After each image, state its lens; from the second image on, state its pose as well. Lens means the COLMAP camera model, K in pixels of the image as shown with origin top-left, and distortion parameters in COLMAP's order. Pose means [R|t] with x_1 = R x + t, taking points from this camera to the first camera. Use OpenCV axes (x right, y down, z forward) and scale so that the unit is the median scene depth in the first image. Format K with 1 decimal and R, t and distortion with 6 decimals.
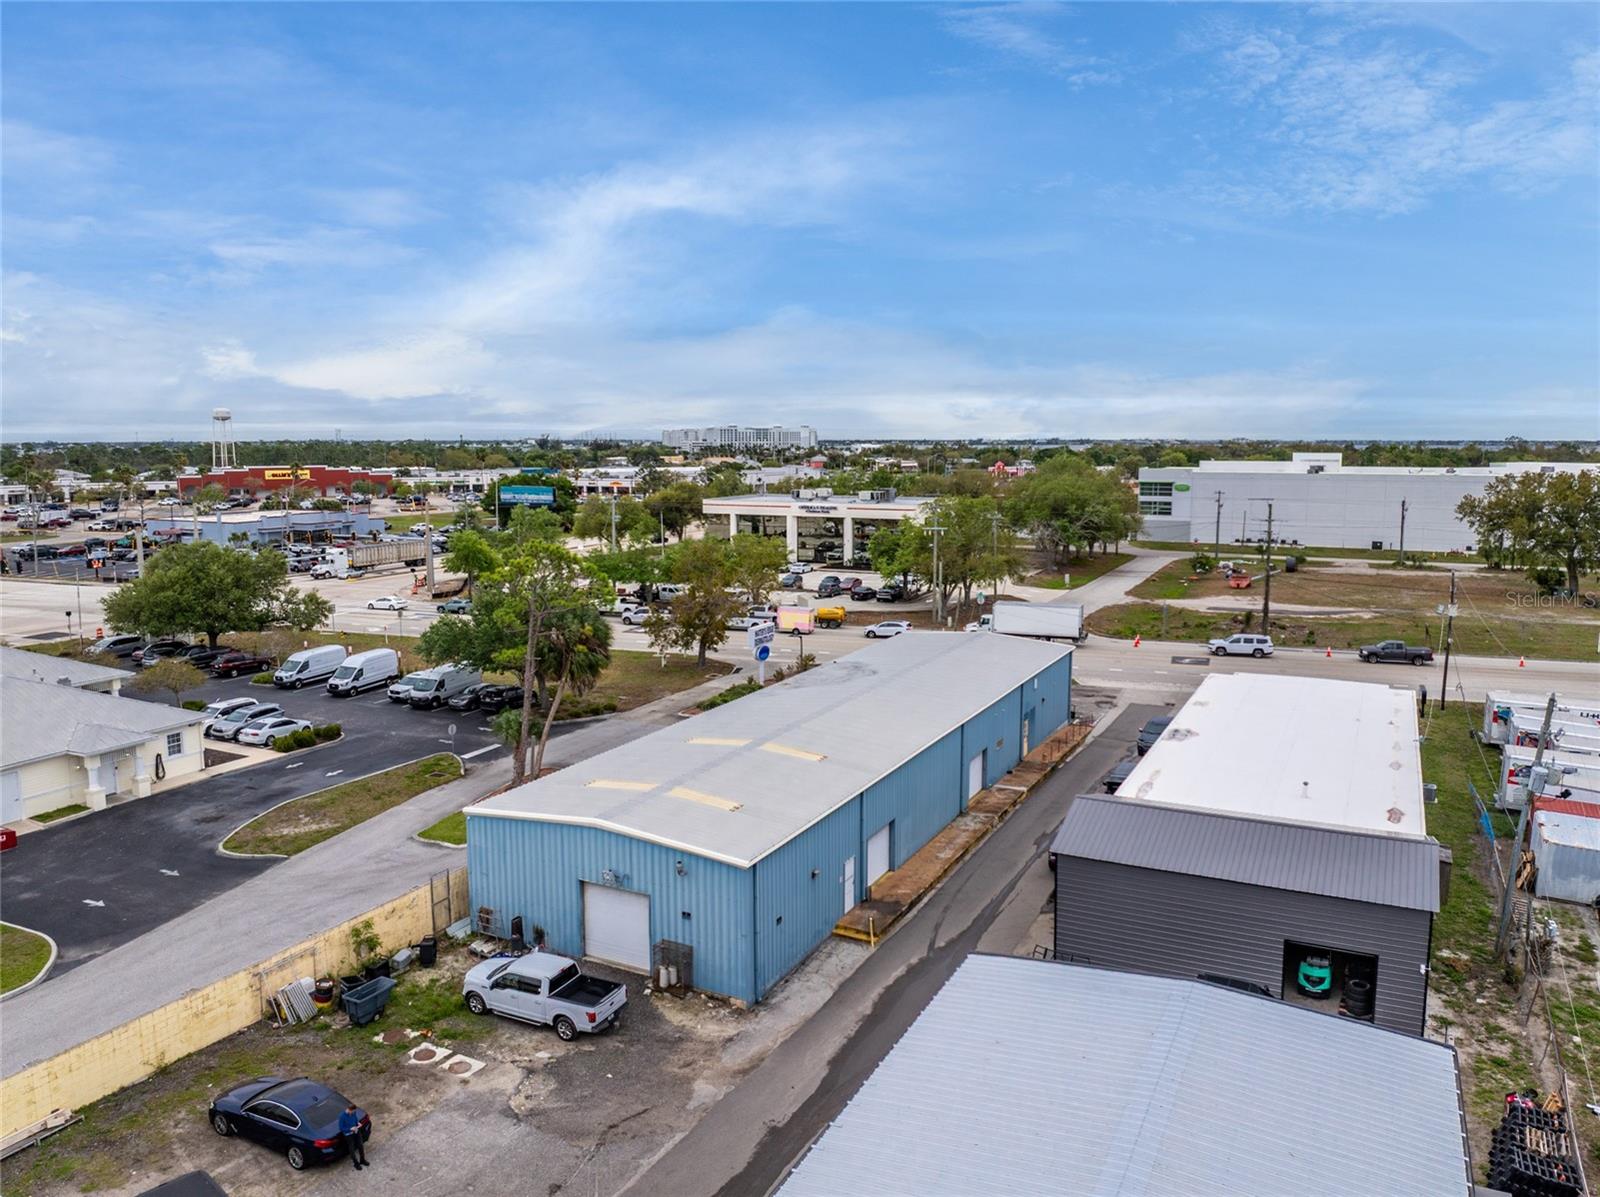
lens RADIAL K [[1142.0, 0, 800.0], [0, 1142.0, 598.5], [0, 0, 1]] dist [-0.042469, 0.002500]
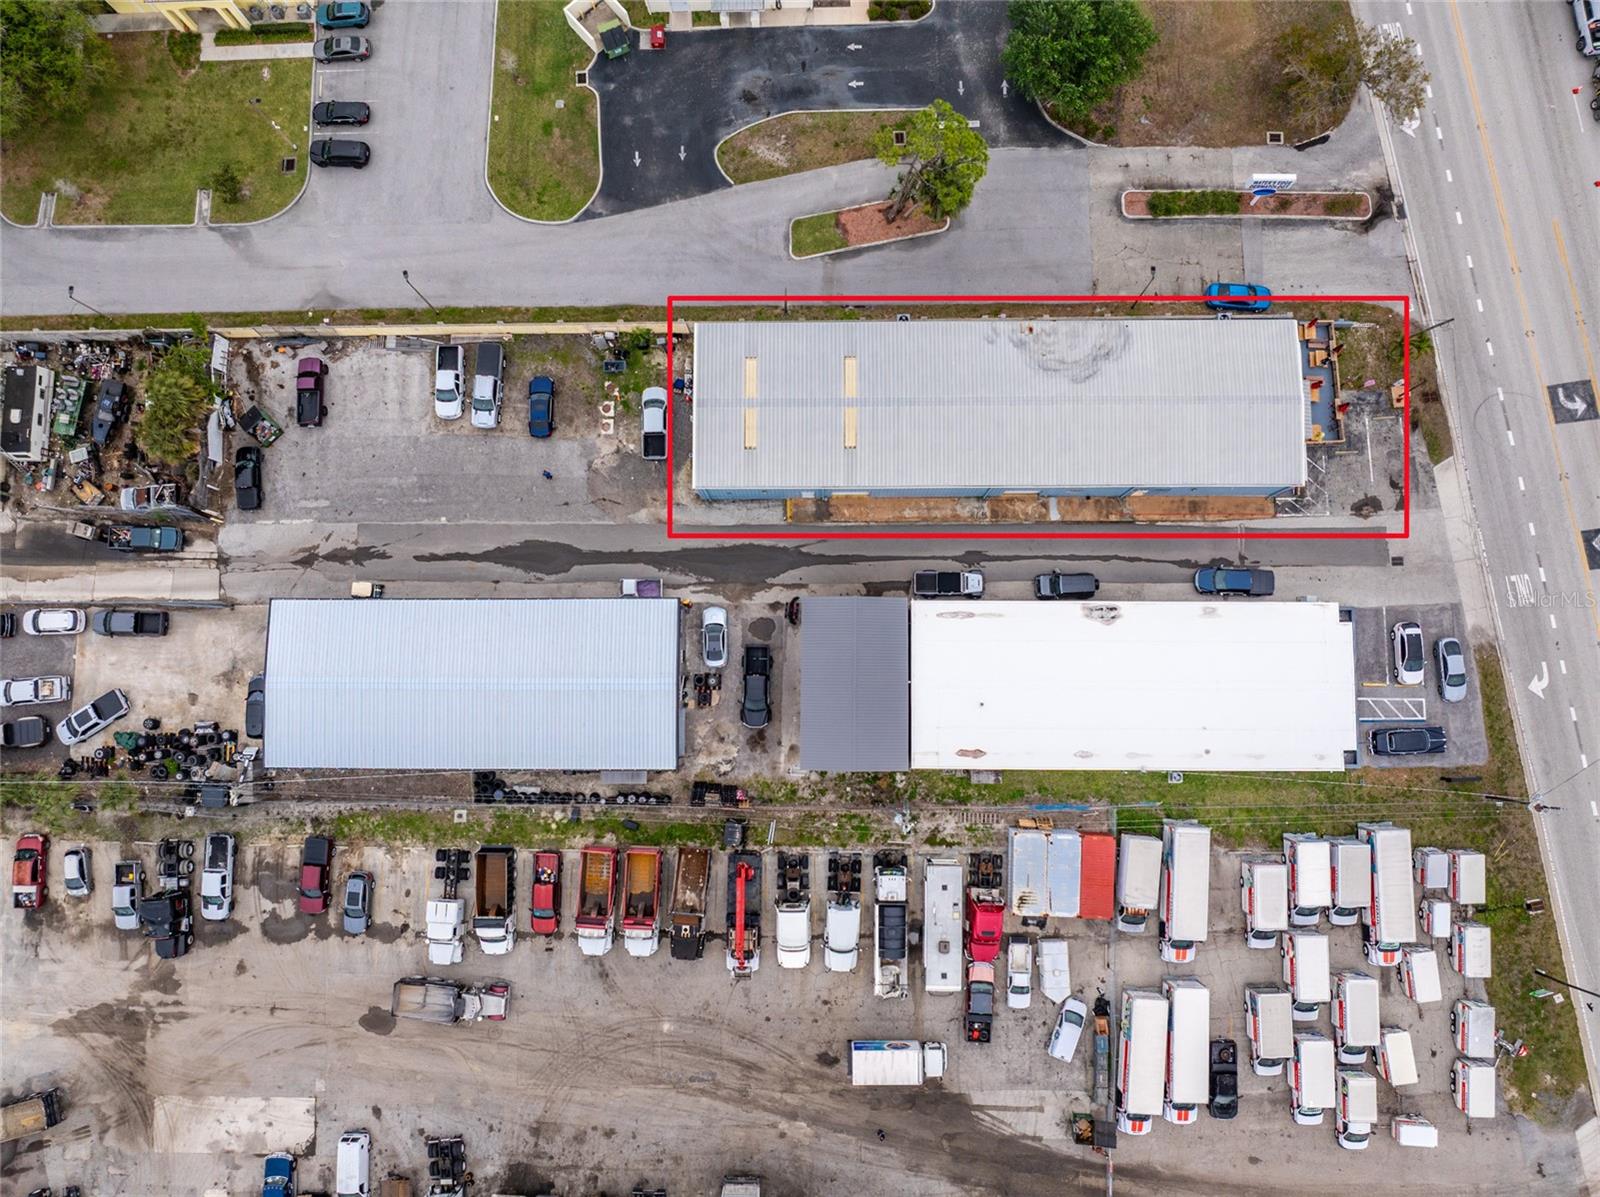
lens RADIAL K [[1140.8, 0, 807.1], [0, 1140.8, 595.0], [0, 0, 1]] dist [-0.026633, -0.005832]
pose [[0.454195, 0.886233, -0.091090, 0.418522], [-0.107827, 0.156177, 0.981826, -1.835398], [0.884353, -0.436118, 0.166494, 0.689780]]
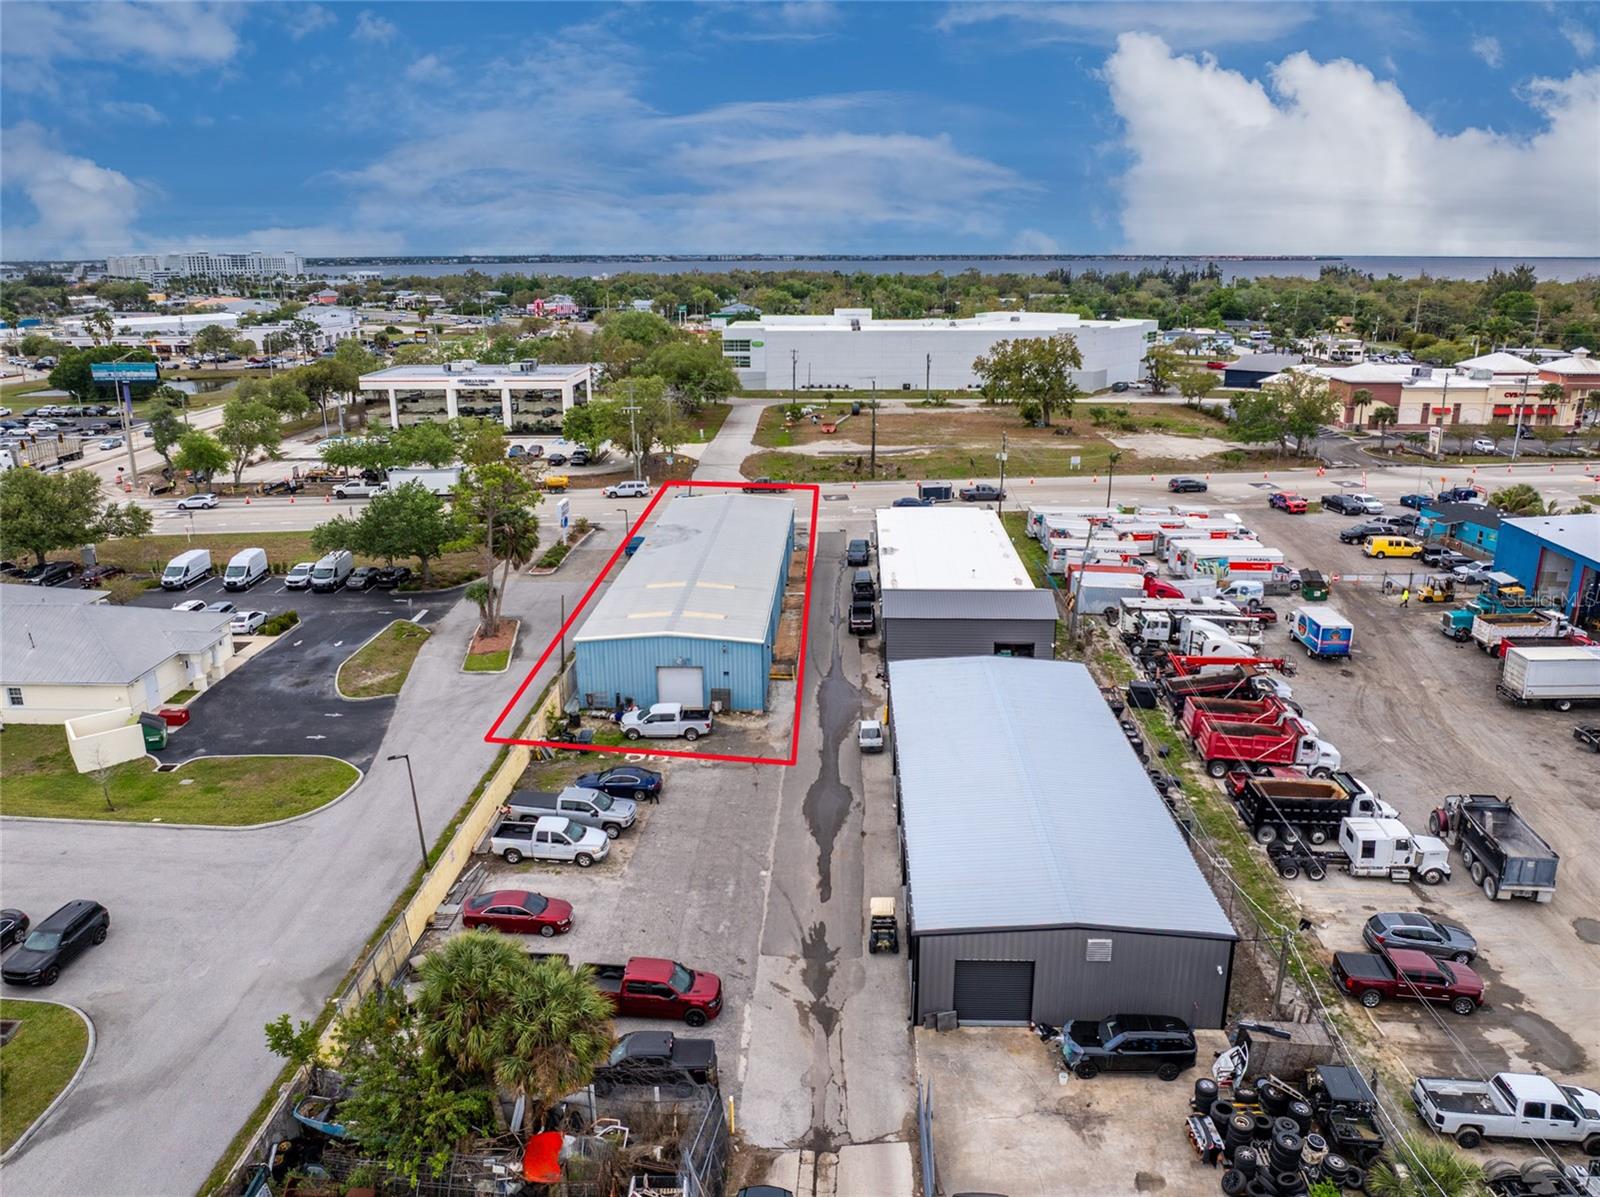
lens RADIAL K [[1140.8, 0, 807.1], [0, 1140.8, 595.0], [0, 0, 1]] dist [-0.026633, -0.005832]
pose [[0.906176, -0.121215, 0.405157, -0.720940], [0.058636, 0.984801, 0.163489, -0.153709], [-0.418817, -0.124393, 0.899510, -0.750044]]
